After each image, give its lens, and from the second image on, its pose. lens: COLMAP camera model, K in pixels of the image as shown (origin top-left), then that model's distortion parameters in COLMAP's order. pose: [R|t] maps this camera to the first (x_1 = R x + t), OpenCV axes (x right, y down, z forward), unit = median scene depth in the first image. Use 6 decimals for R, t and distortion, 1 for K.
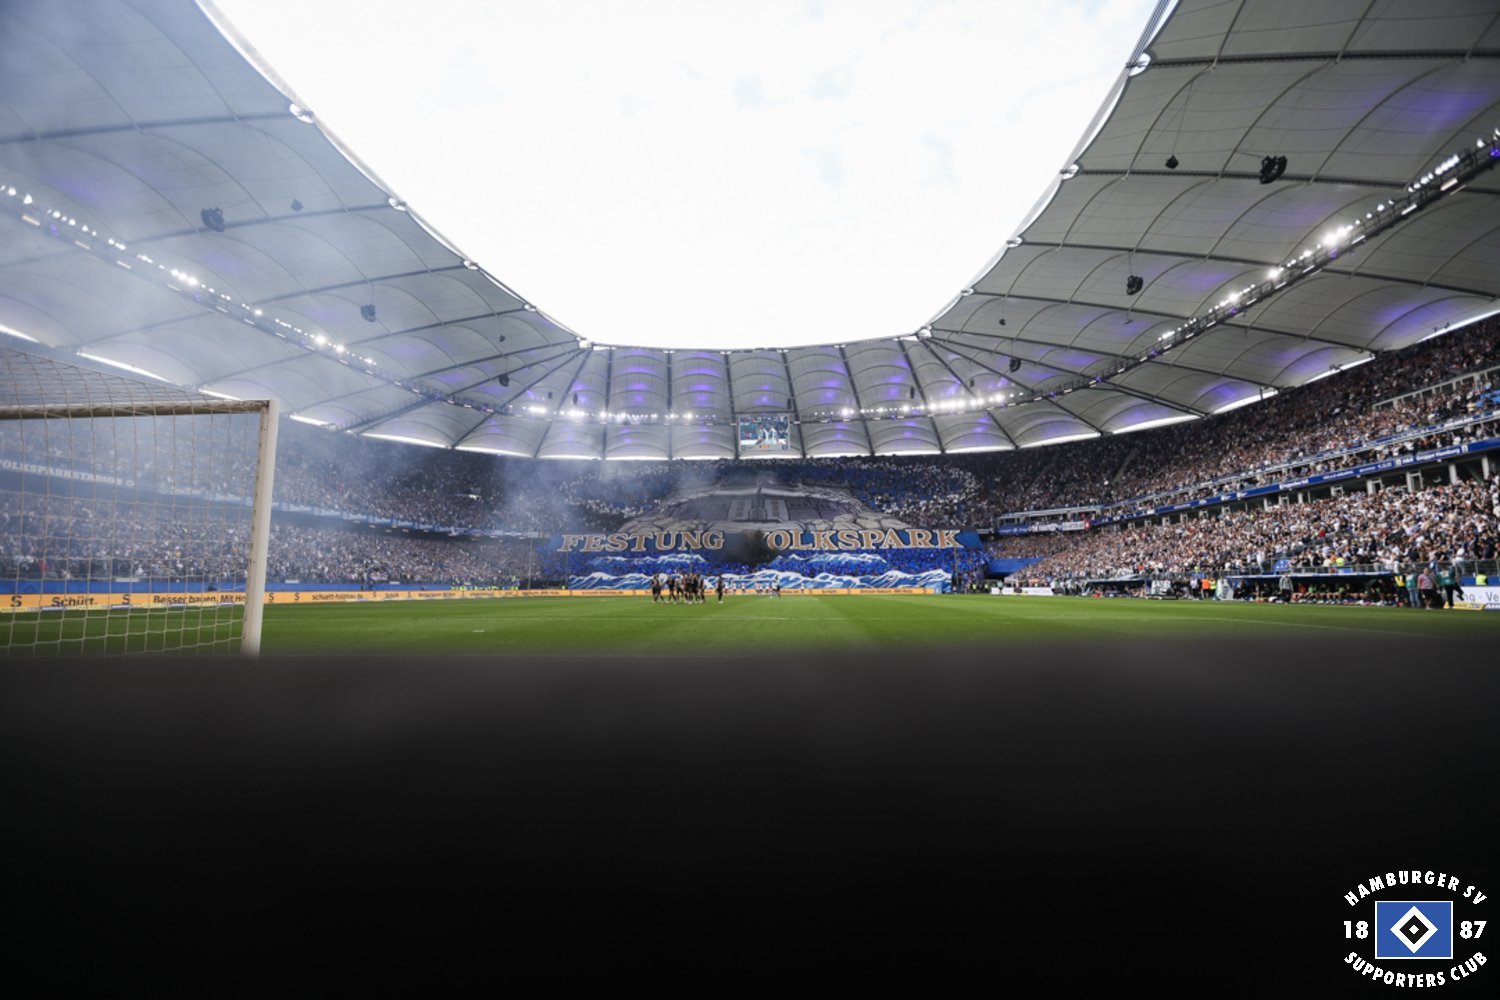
lens RADIAL K [[668.6, 0, 755.4], [0, 668.6, 510.2], [0, 0, 1]] dist [-0.003003, -0.000498]
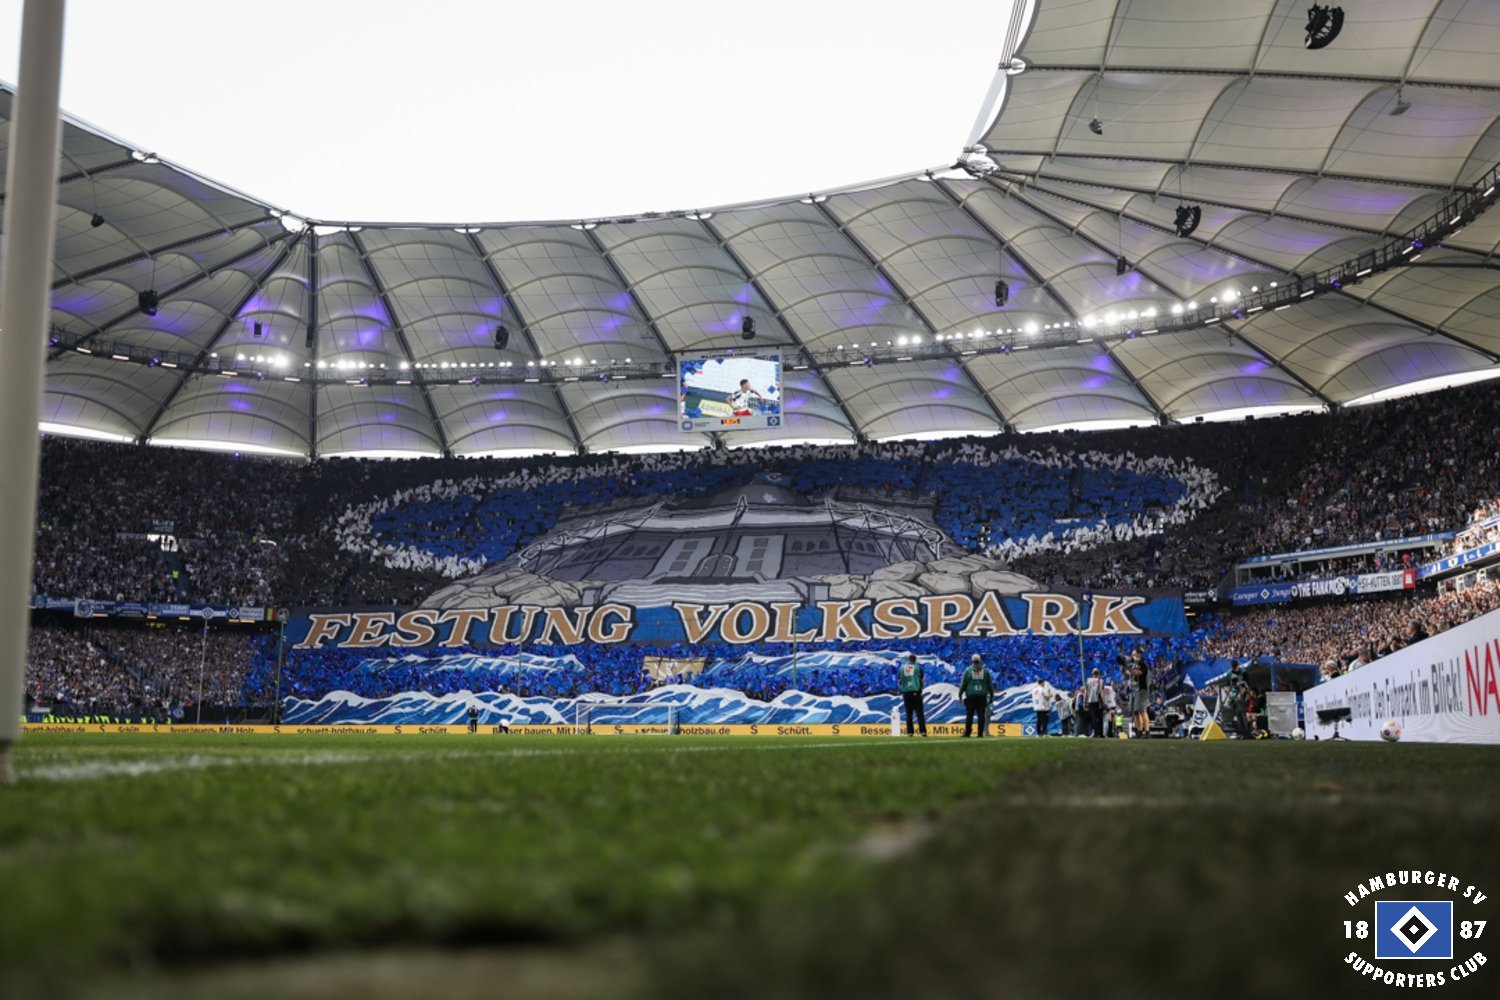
lens RADIAL K [[1453.7, 0, 749.9], [0, 1453.7, 502.1], [0, 0, 1]] dist [-0.004928, 0.003449]
pose [[0.987508, -0.021072, -0.156154, 0.205144], [0.014004, 0.998833, -0.046223, 0.009078], [0.156945, 0.043459, 0.986651, 0.006053]]
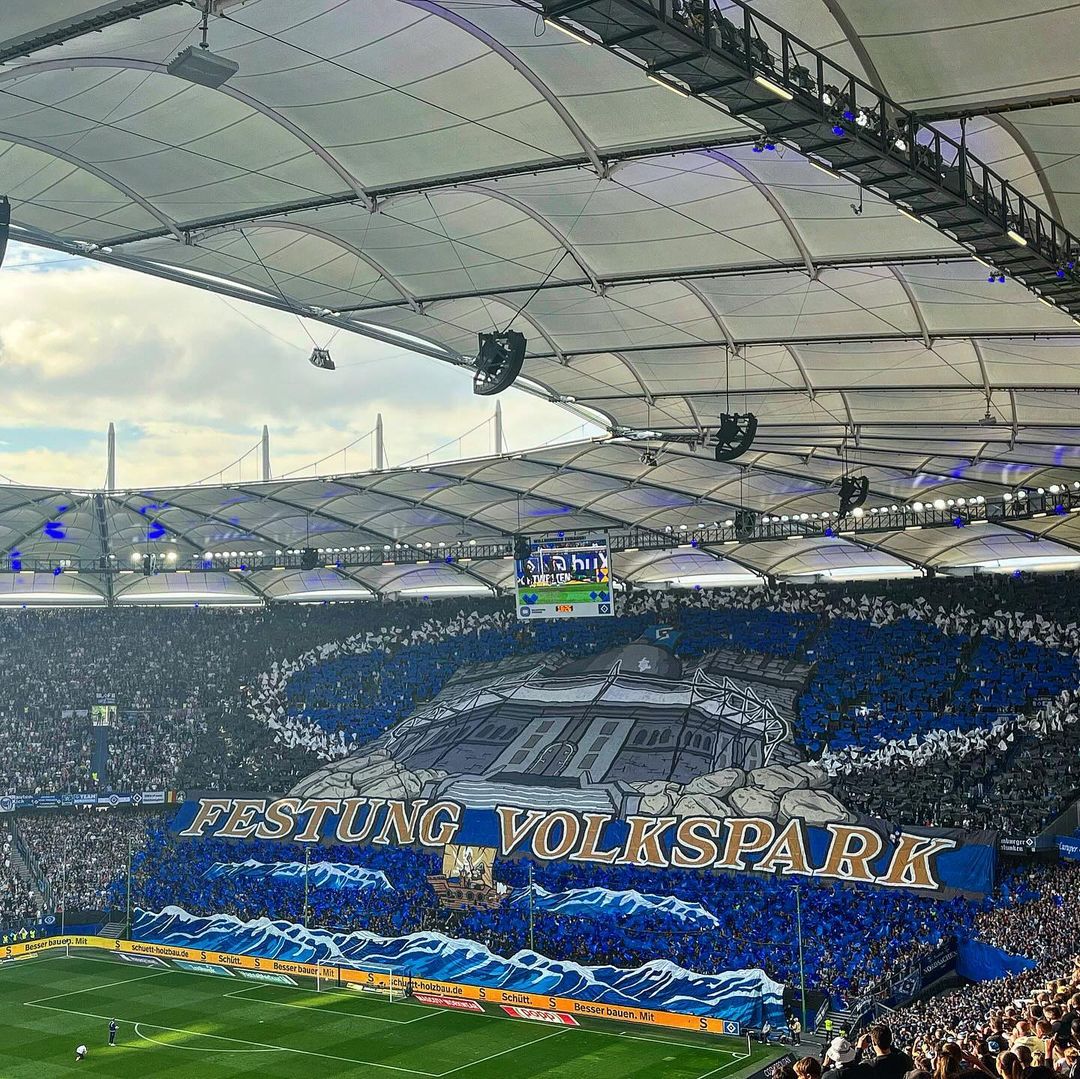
lens RADIAL K [[1575.9, 0, 415.5], [0, 1575.9, 564.8], [0, 0, 1]] dist [0.178312, -0.647842]
pose [[0.843040, -0.040114, -0.536353, 0.560280], [0.070497, 0.996853, 0.036253, -0.190175], [0.533211, -0.068375, 0.843215, 0.057585]]
